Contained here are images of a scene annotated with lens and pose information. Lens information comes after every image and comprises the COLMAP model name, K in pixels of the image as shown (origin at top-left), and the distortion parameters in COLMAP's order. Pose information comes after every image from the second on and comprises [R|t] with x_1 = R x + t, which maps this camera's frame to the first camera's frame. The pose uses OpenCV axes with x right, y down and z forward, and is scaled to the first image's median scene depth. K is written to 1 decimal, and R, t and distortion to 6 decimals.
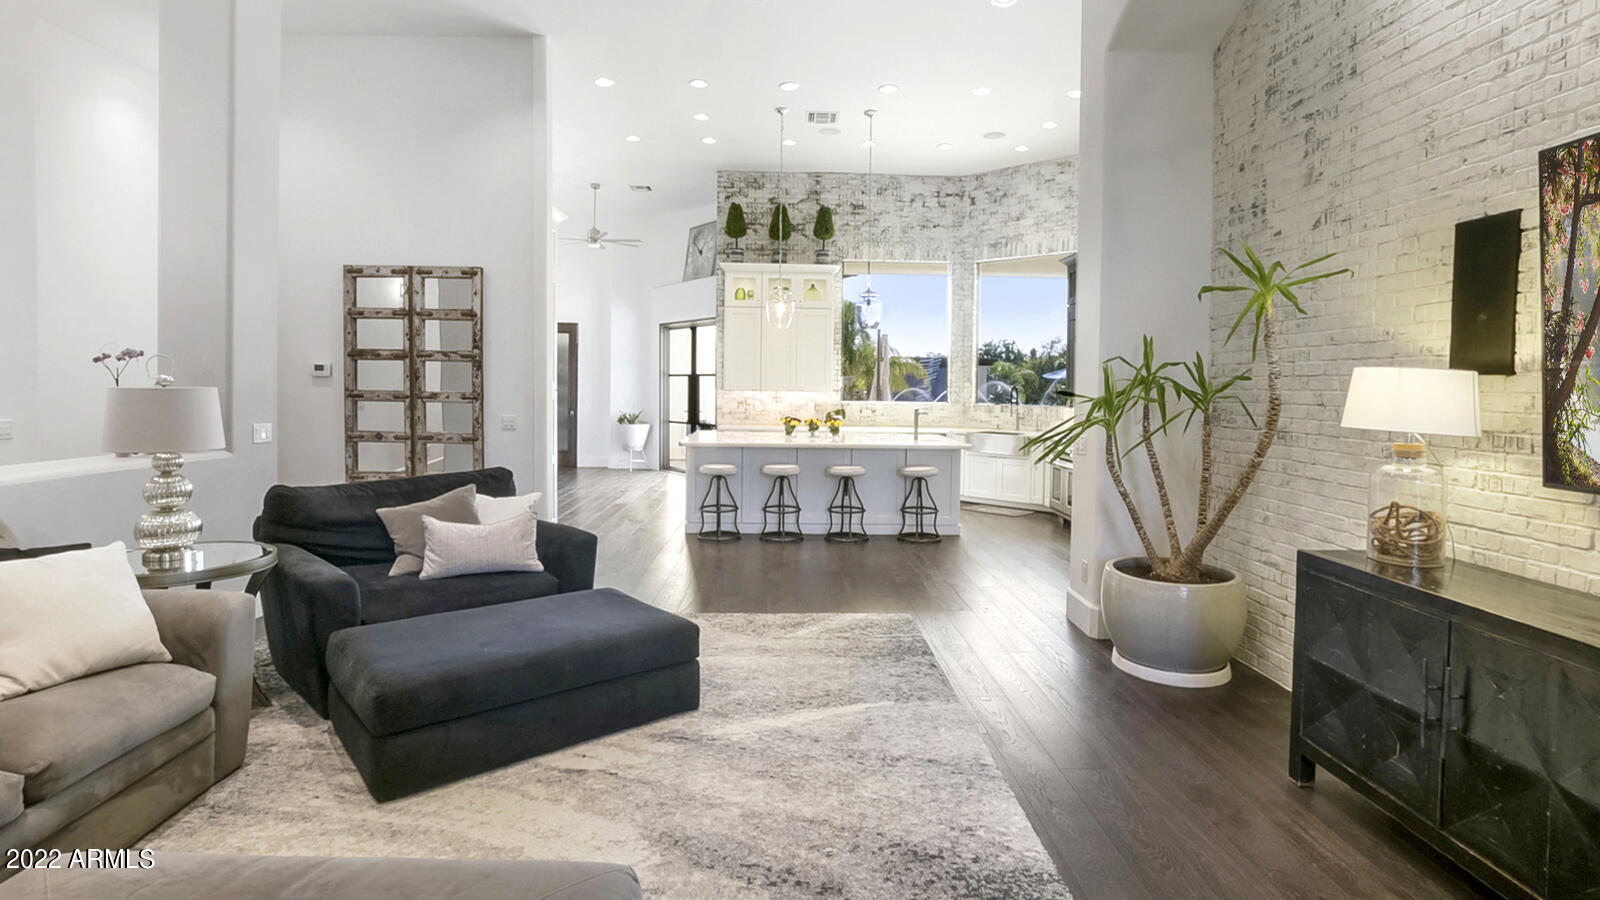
lens RADIAL K [[767.3, 0, 825.8], [0, 767.3, 398.3], [0, 0, 1]] dist [-0.013180, 0.000367]
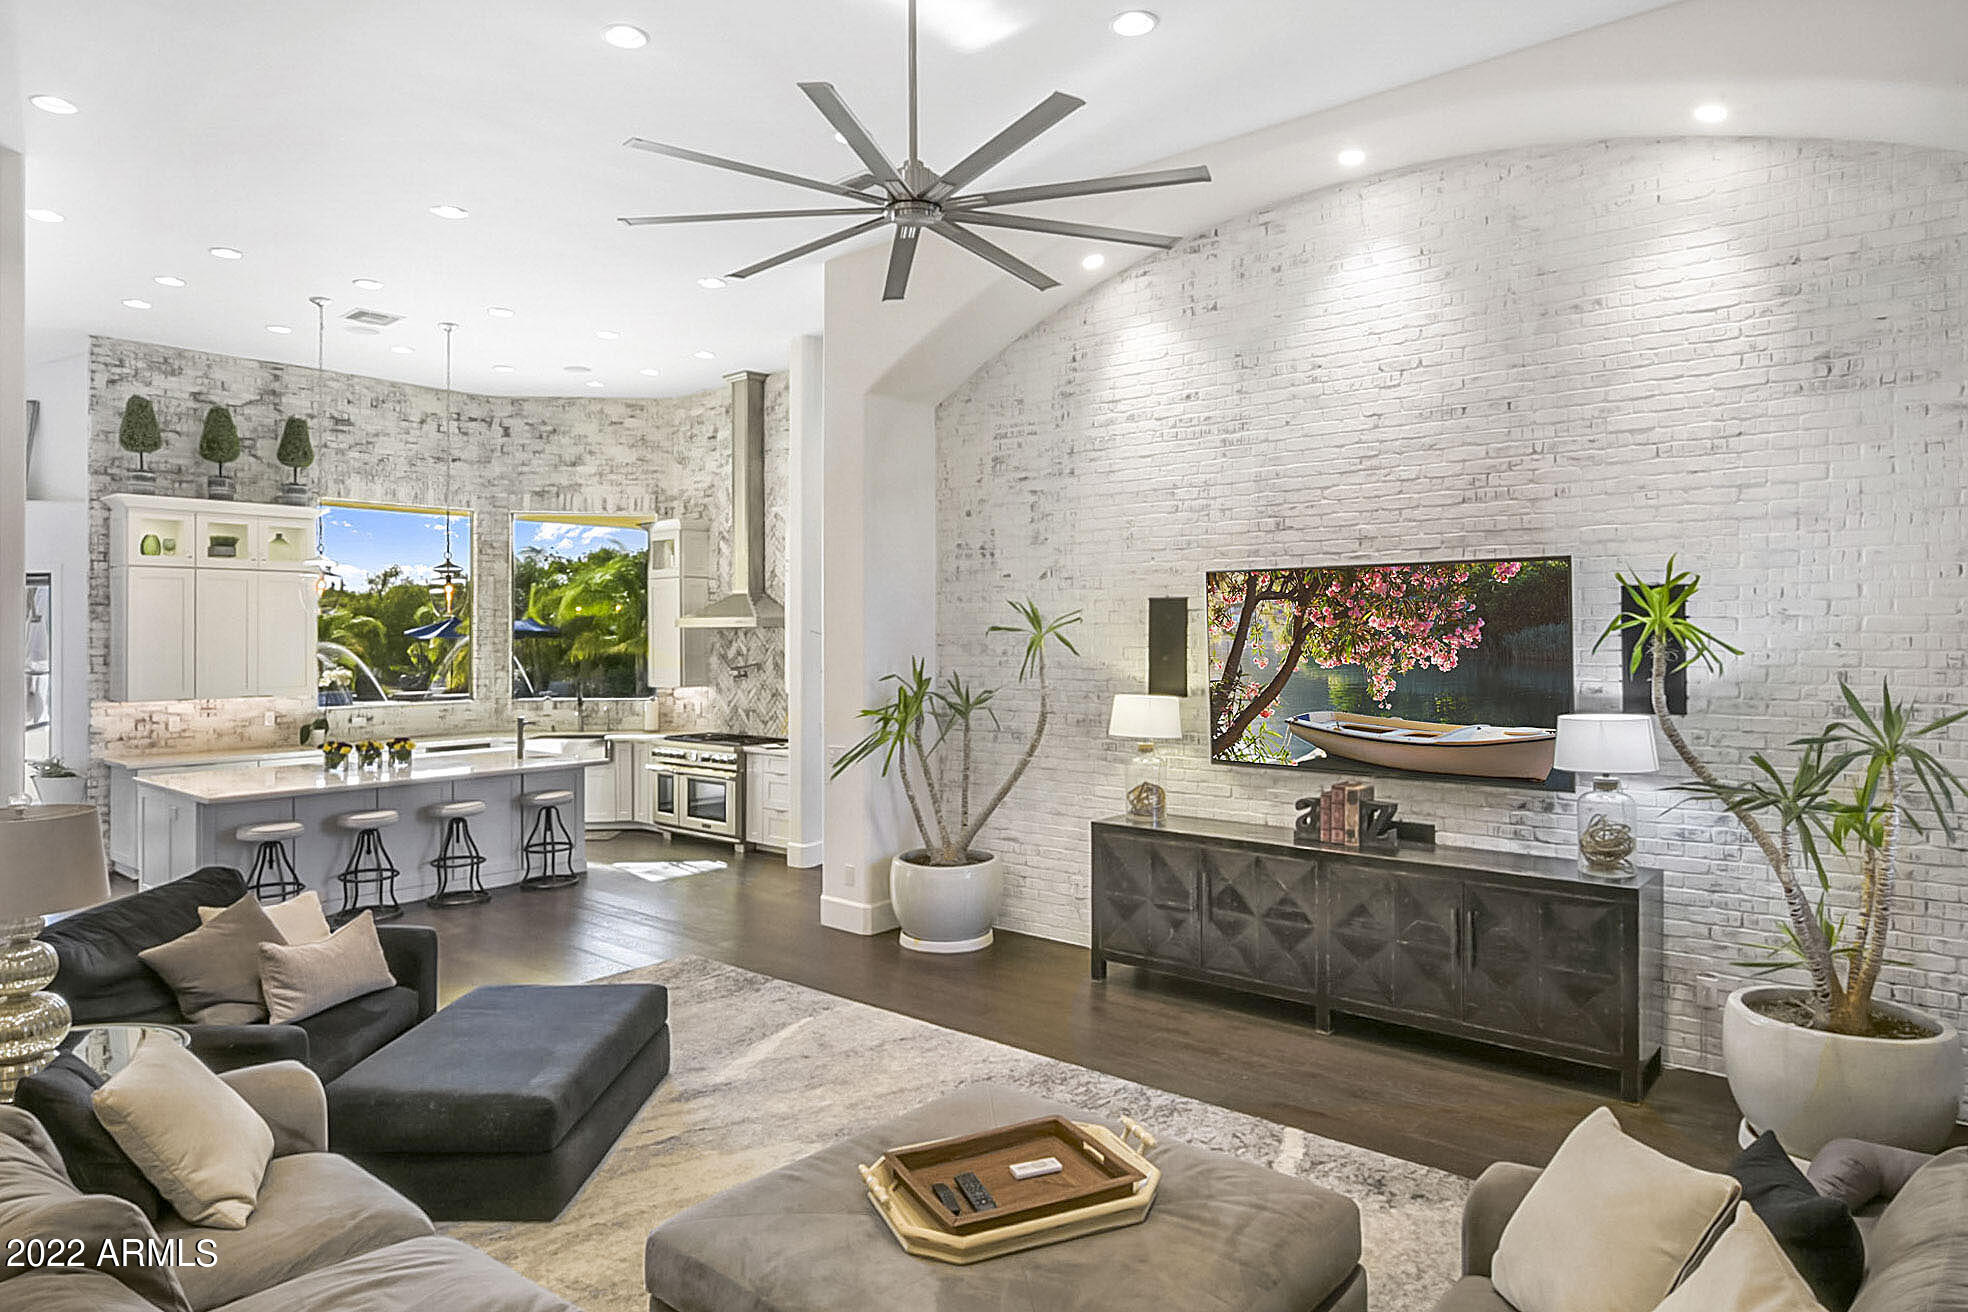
lens RADIAL K [[1095.3, 0, 987.1], [0, 1095.3, 635.2], [0, 0, 1]] dist [-0.025544, 0.005955]
pose [[0.684324, -0.015786, 0.729007, -0.390198], [0.026750, 0.999636, -0.003464, -0.058428], [-0.728687, 0.021871, 0.684498, -0.110321]]
